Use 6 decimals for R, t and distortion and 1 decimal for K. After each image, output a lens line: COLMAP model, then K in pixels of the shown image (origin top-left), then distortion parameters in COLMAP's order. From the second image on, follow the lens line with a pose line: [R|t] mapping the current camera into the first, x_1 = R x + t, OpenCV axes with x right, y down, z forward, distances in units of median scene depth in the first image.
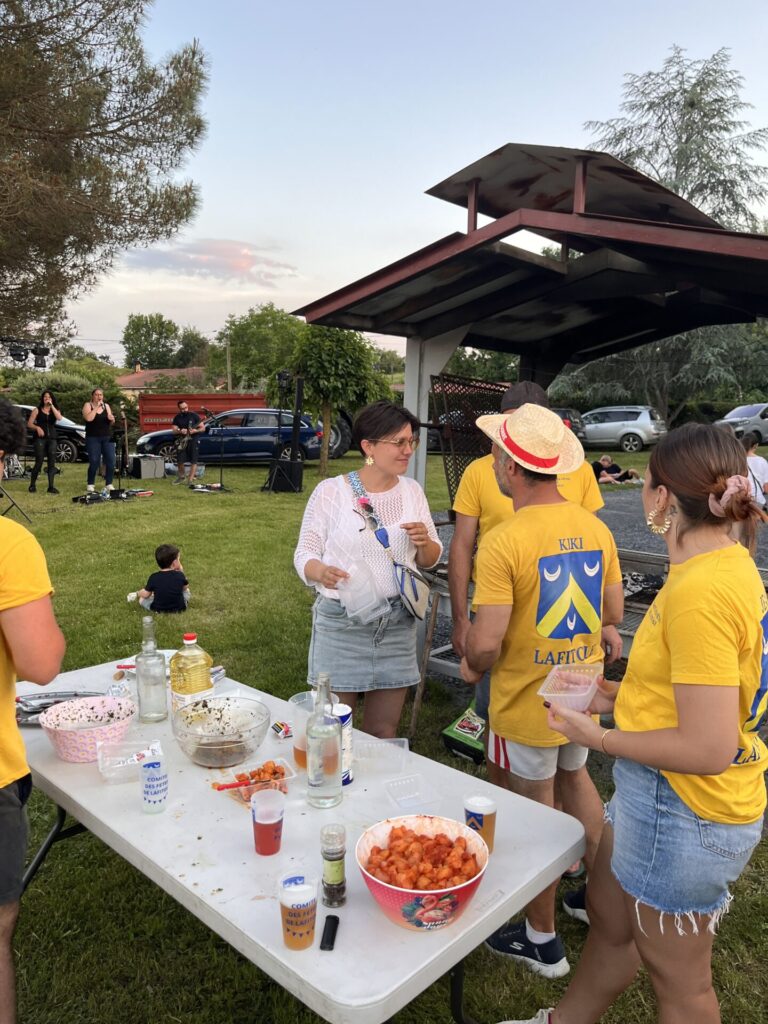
lens RADIAL K [[804.4, 0, 375.5], [0, 804.4, 503.7], [0, 0, 1]] dist [0.049520, -0.064887]
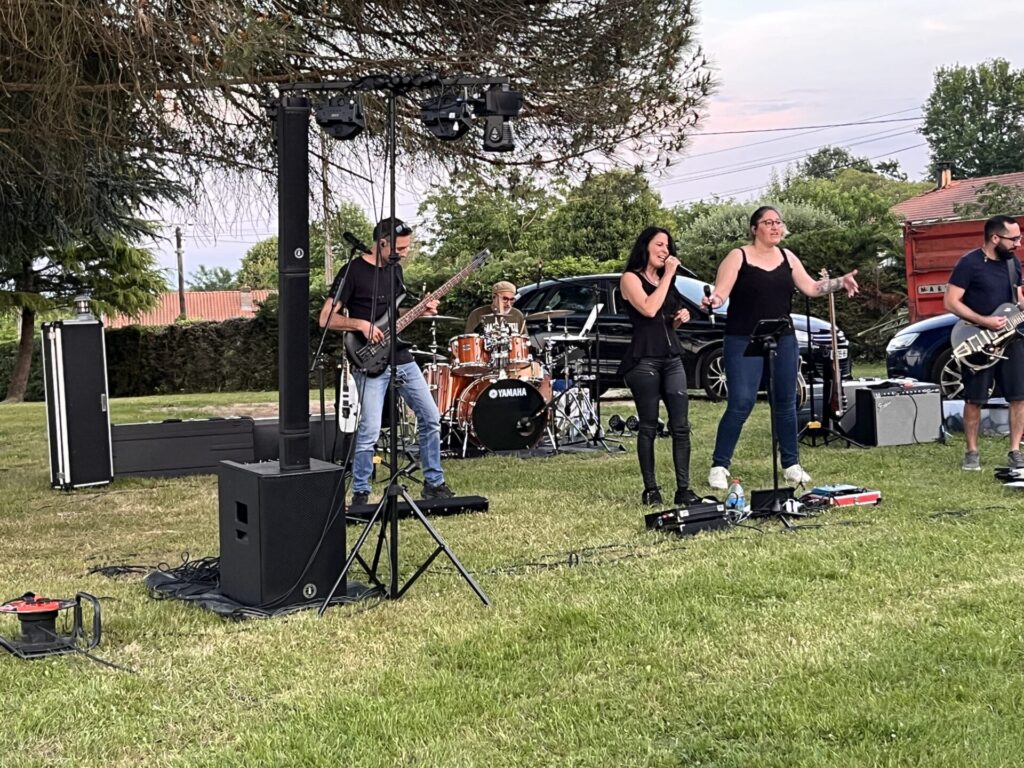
lens RADIAL K [[1685.9, 0, 507.5], [0, 1685.9, 379.6], [0, 0, 1]] dist [0.023292, 0.000000]
pose [[0.849475, -0.031898, -0.526664, -0.027173], [0.004750, 0.998593, -0.052819, -0.021217], [0.527607, 0.042367, 0.848431, 0.255685]]
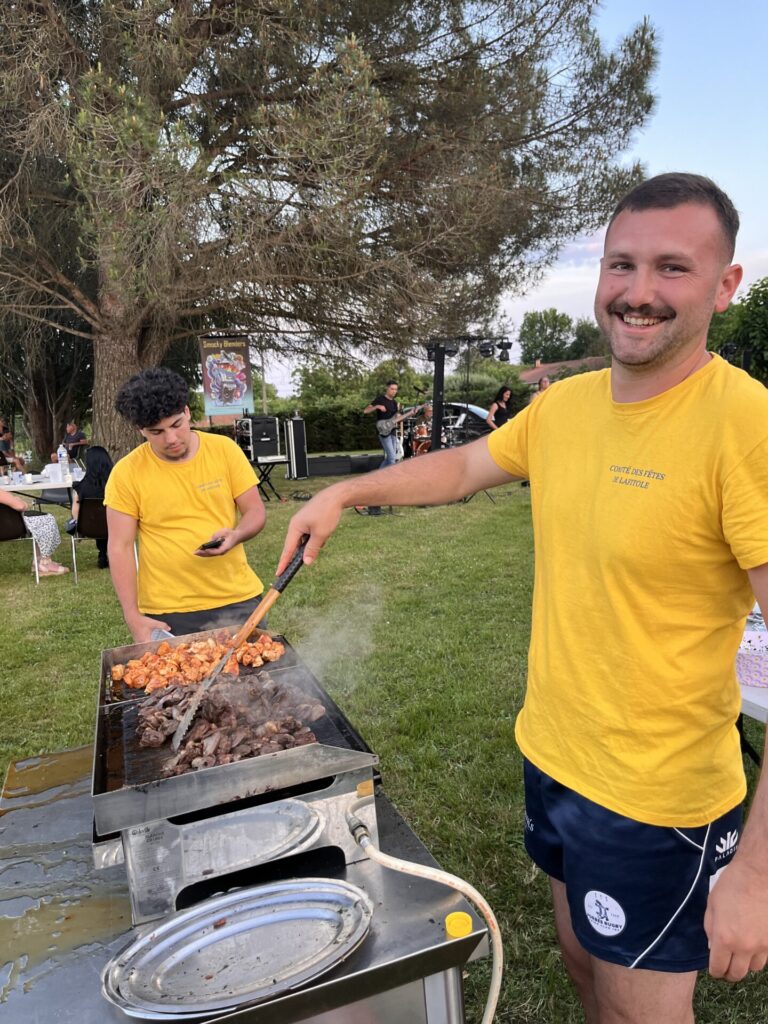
lens RADIAL K [[804.4, 0, 392.5], [0, 804.4, 510.3], [0, 0, 1]] dist [0.049520, -0.064887]
pose [[0.899685, -0.005499, -0.436505, -0.047797], [0.012999, 0.999815, 0.014196, 0.009141], [0.436346, -0.018446, 0.899590, -0.025377]]
